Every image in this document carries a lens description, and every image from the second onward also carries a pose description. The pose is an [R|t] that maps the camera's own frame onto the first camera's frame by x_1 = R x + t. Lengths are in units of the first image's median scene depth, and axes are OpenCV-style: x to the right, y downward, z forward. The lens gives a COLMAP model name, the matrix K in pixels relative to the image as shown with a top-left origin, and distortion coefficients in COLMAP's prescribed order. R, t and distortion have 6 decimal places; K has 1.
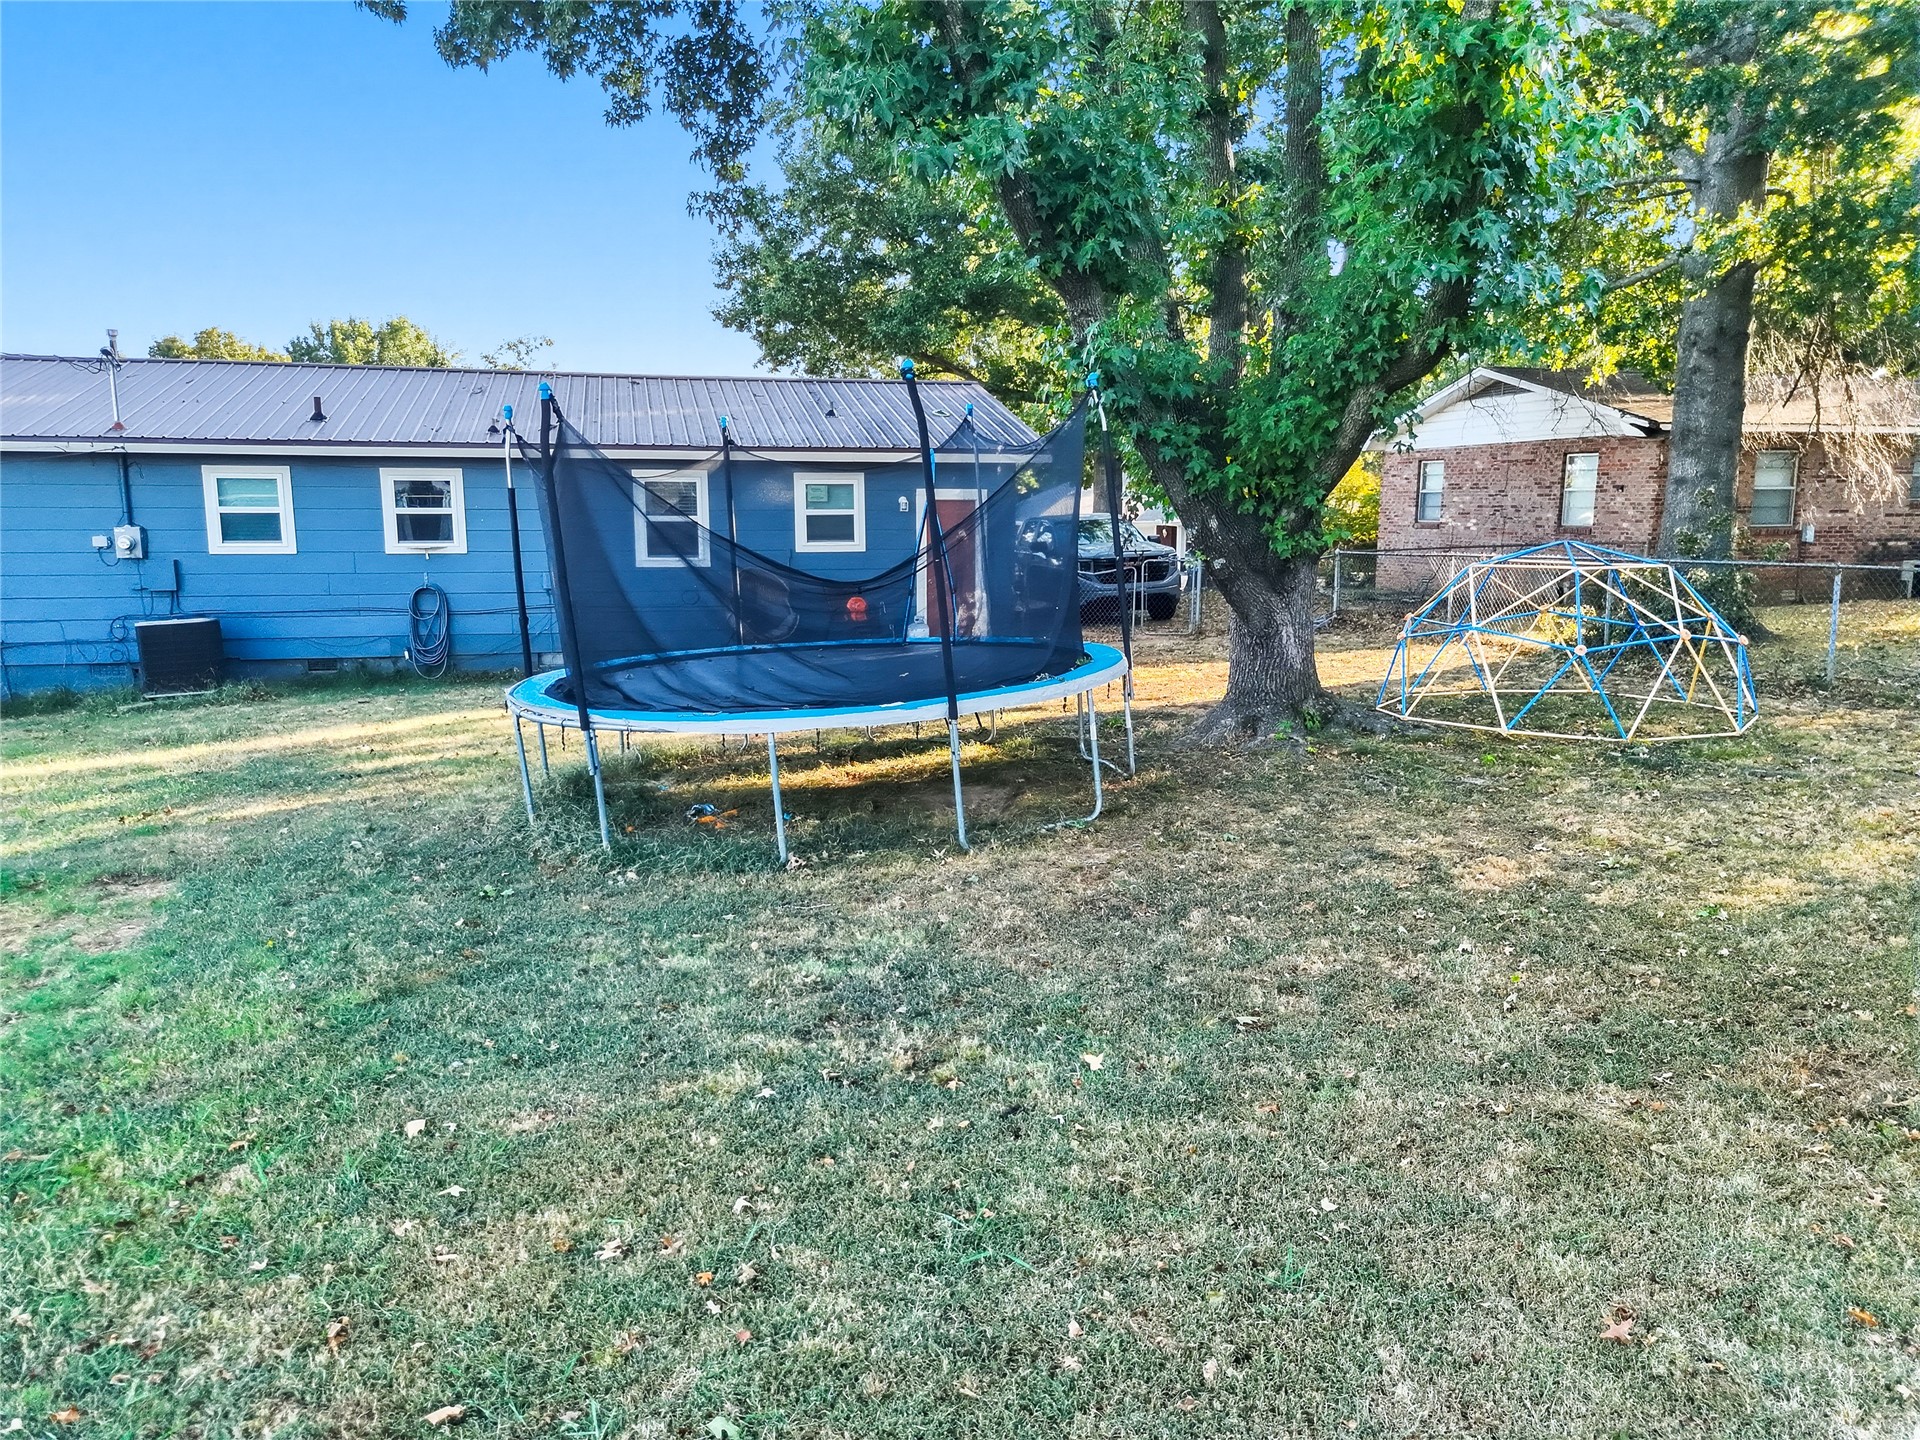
lens RADIAL K [[1351.7, 0, 960.0], [0, 1351.7, 720.0], [0, 0, 1]] dist [0.090925, -0.086642]
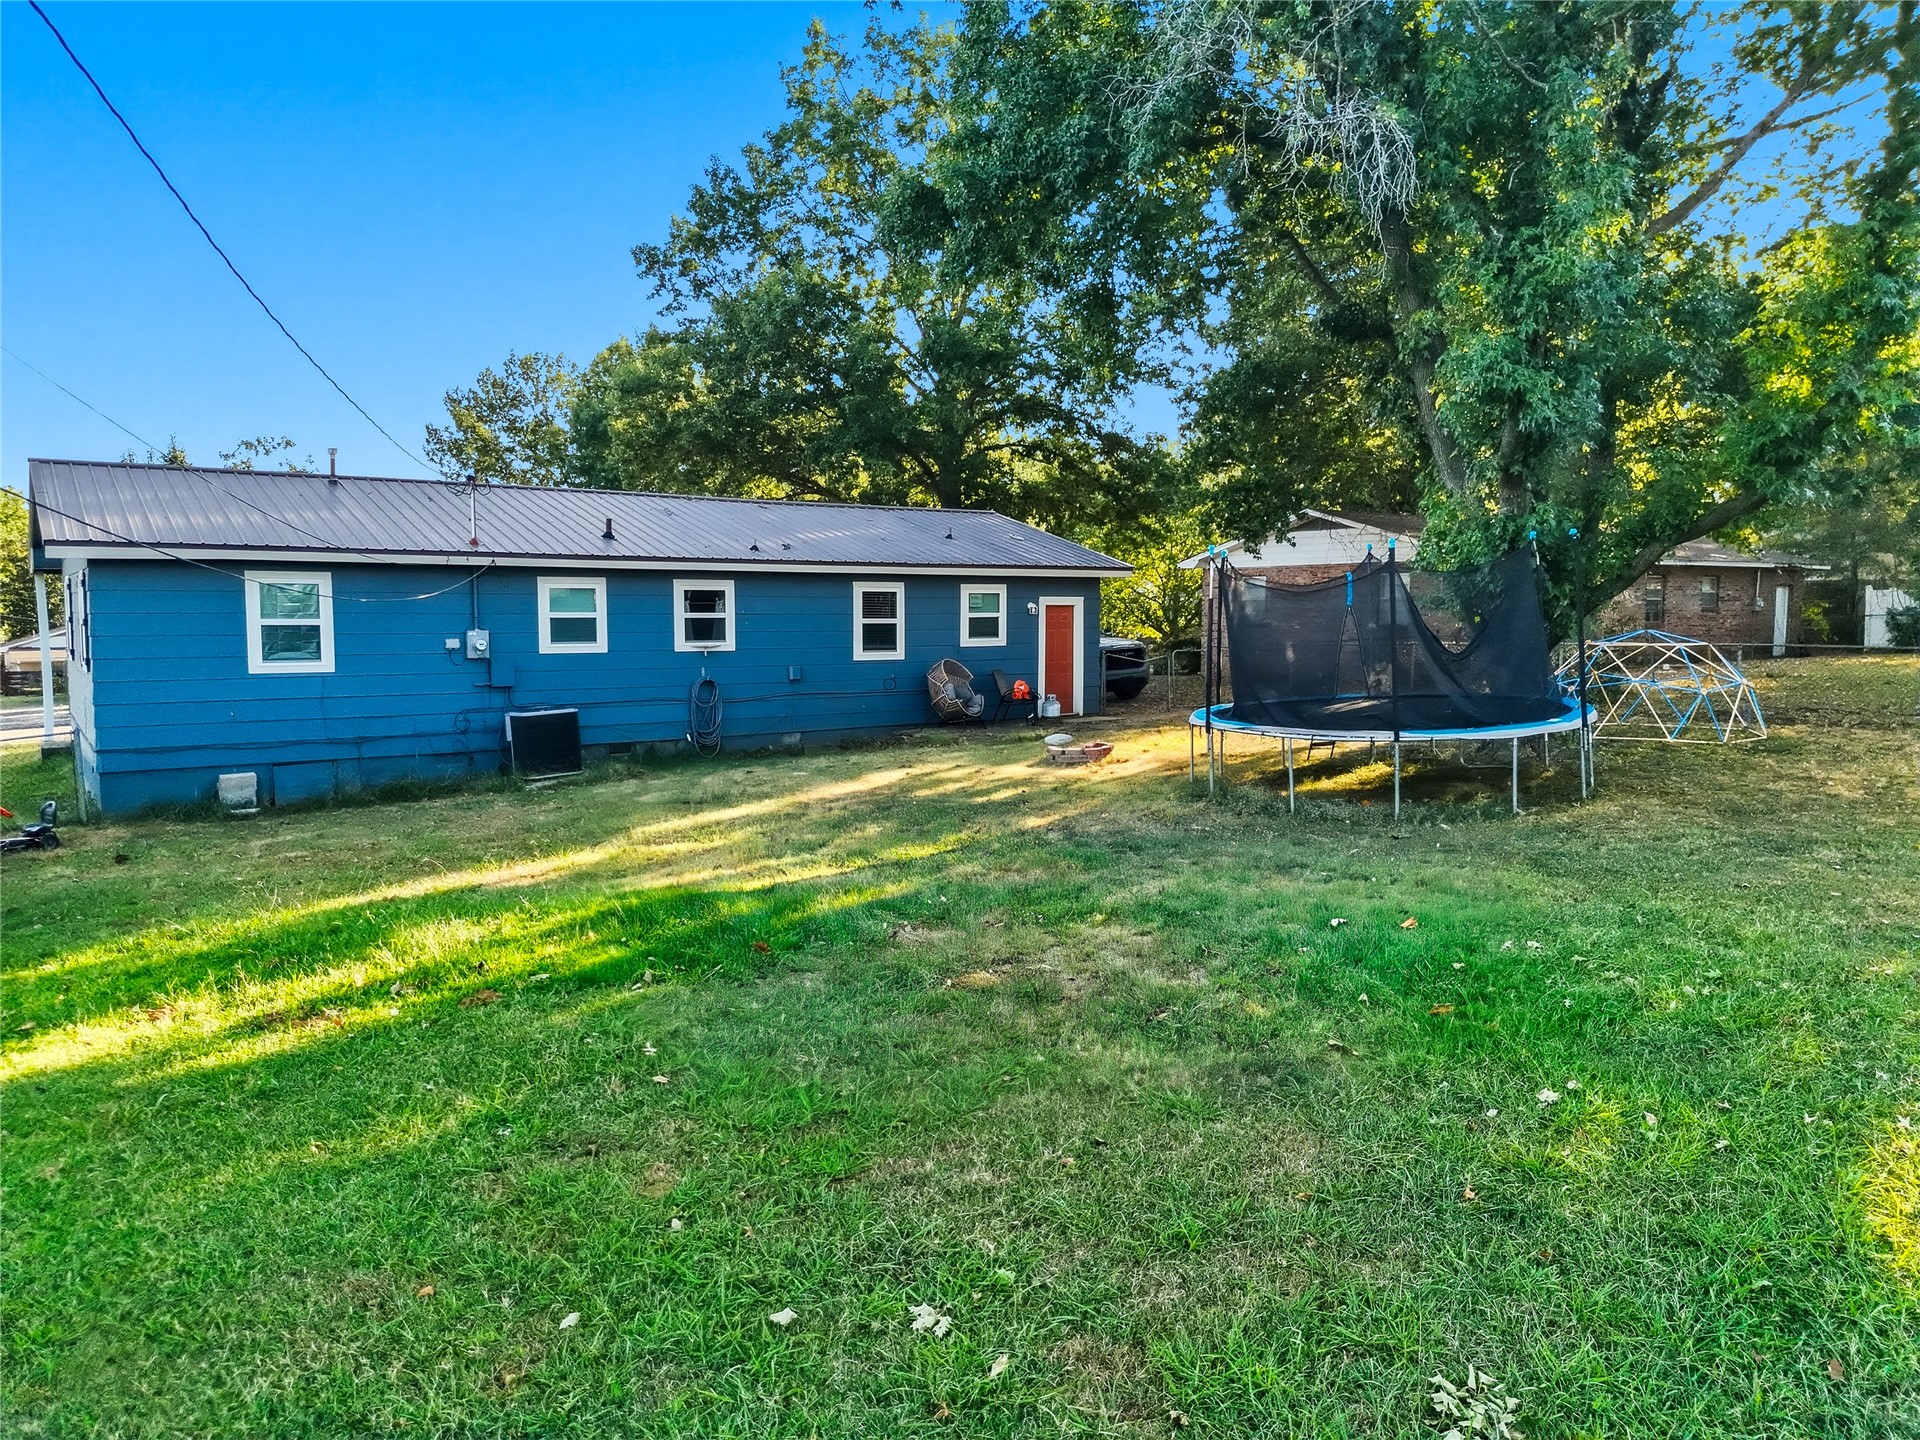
lens RADIAL K [[1351.7, 0, 960.0], [0, 1351.7, 720.0], [0, 0, 1]] dist [0.090925, -0.086642]
pose [[0.934177, -0.028814, 0.355646, -0.609848], [0.056056, 0.996208, -0.066532, 0.027862], [-0.352380, 0.082089, 0.932250, -0.164286]]
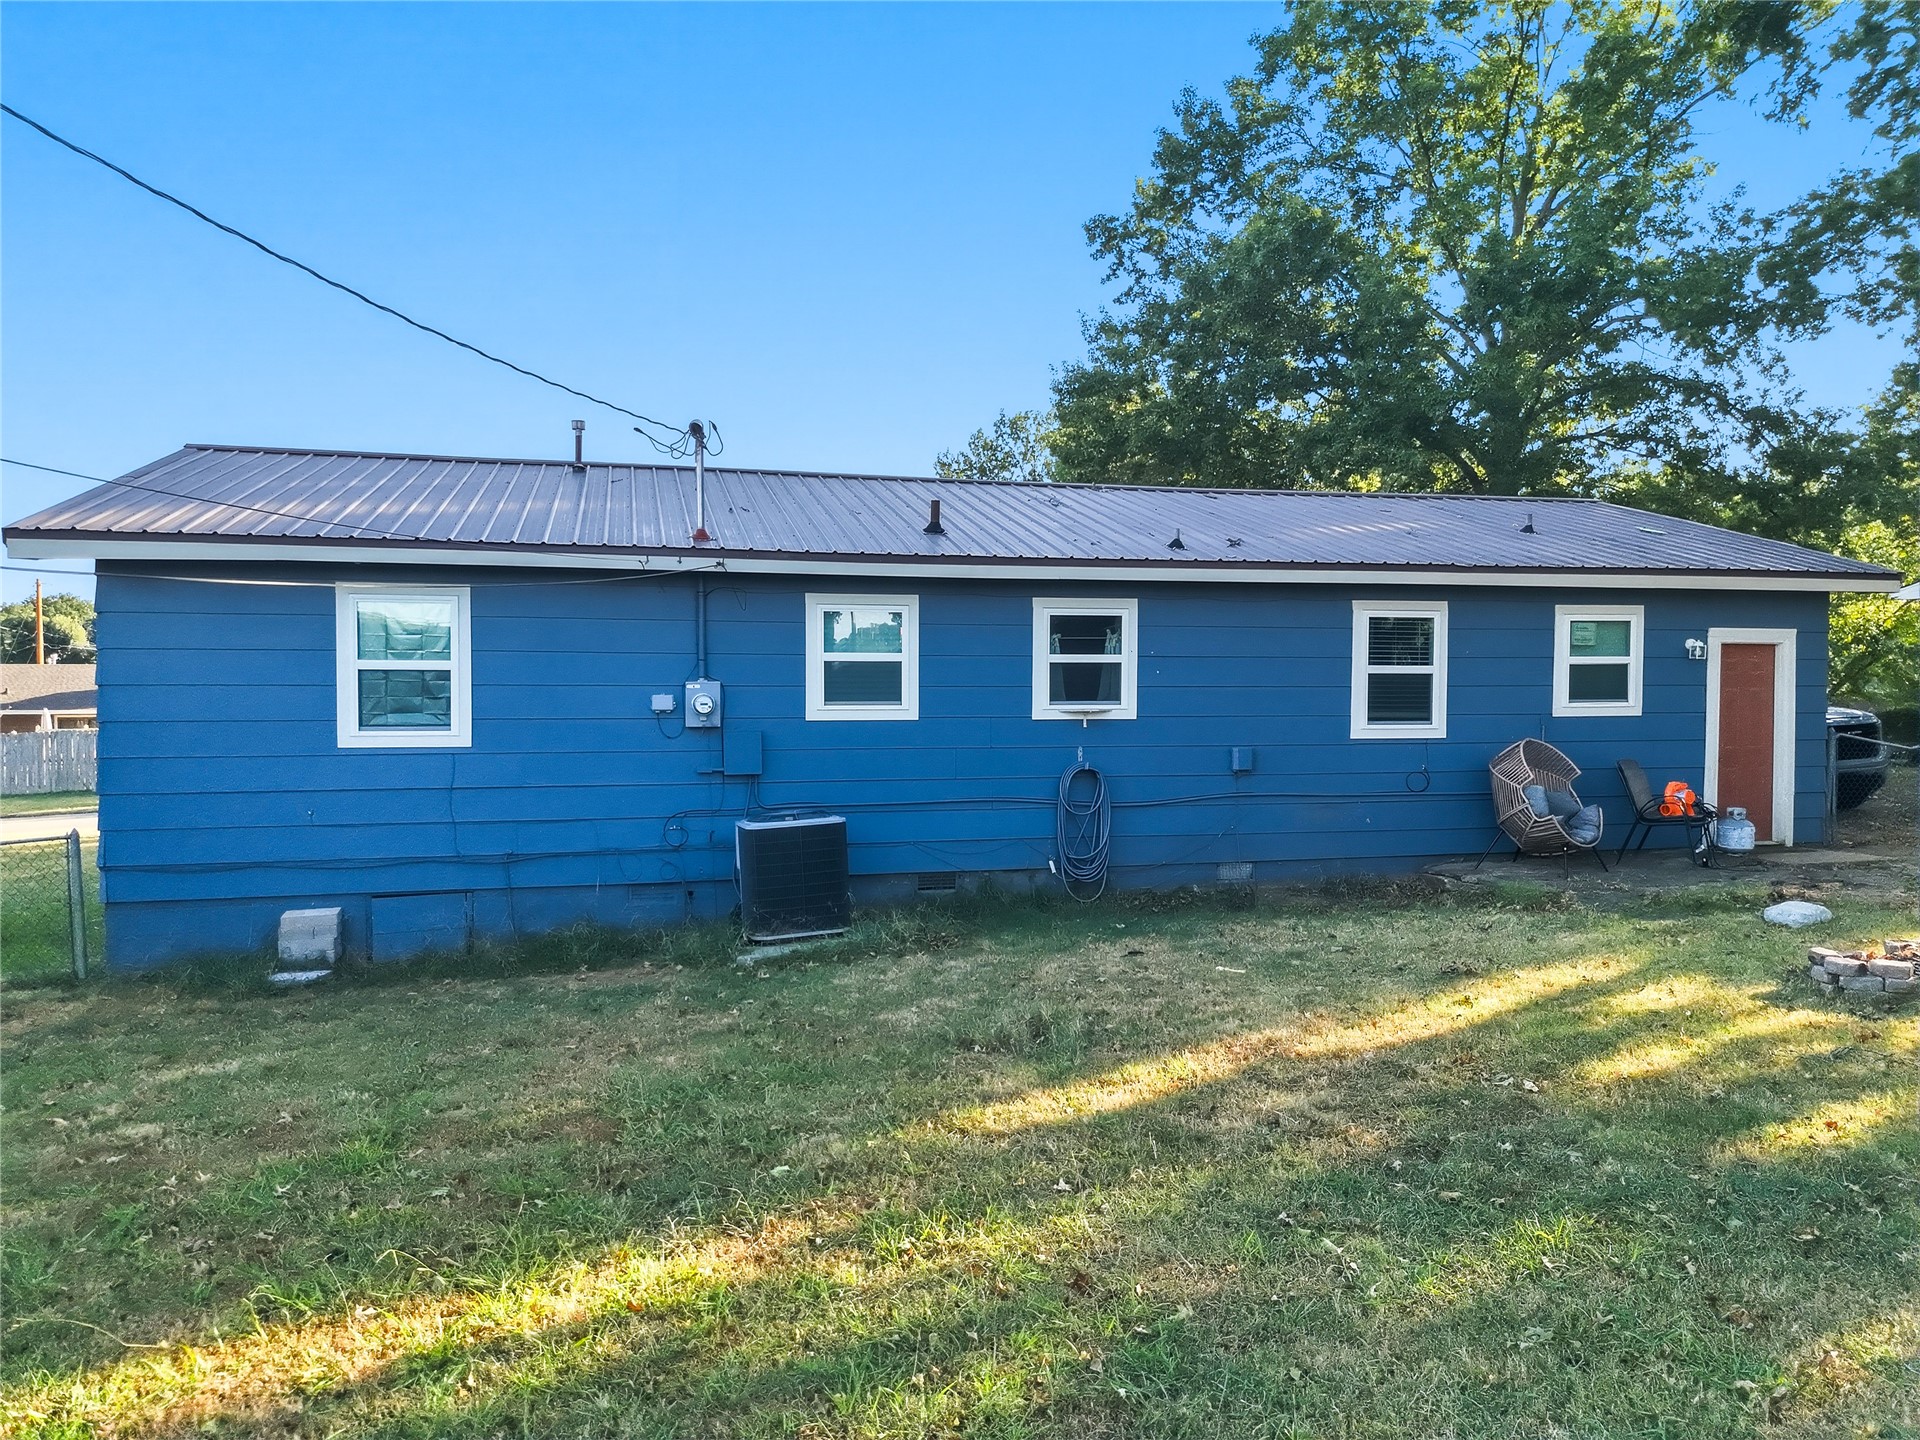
lens RADIAL K [[1351.7, 0, 960.0], [0, 1351.7, 720.0], [0, 0, 1]] dist [0.090925, -0.086642]
pose [[0.999998, 0.001920, 0.000052, -0.458711], [-0.001898, 0.992003, -0.126203, -0.035543], [-0.000294, 0.126202, 0.992004, 0.326892]]
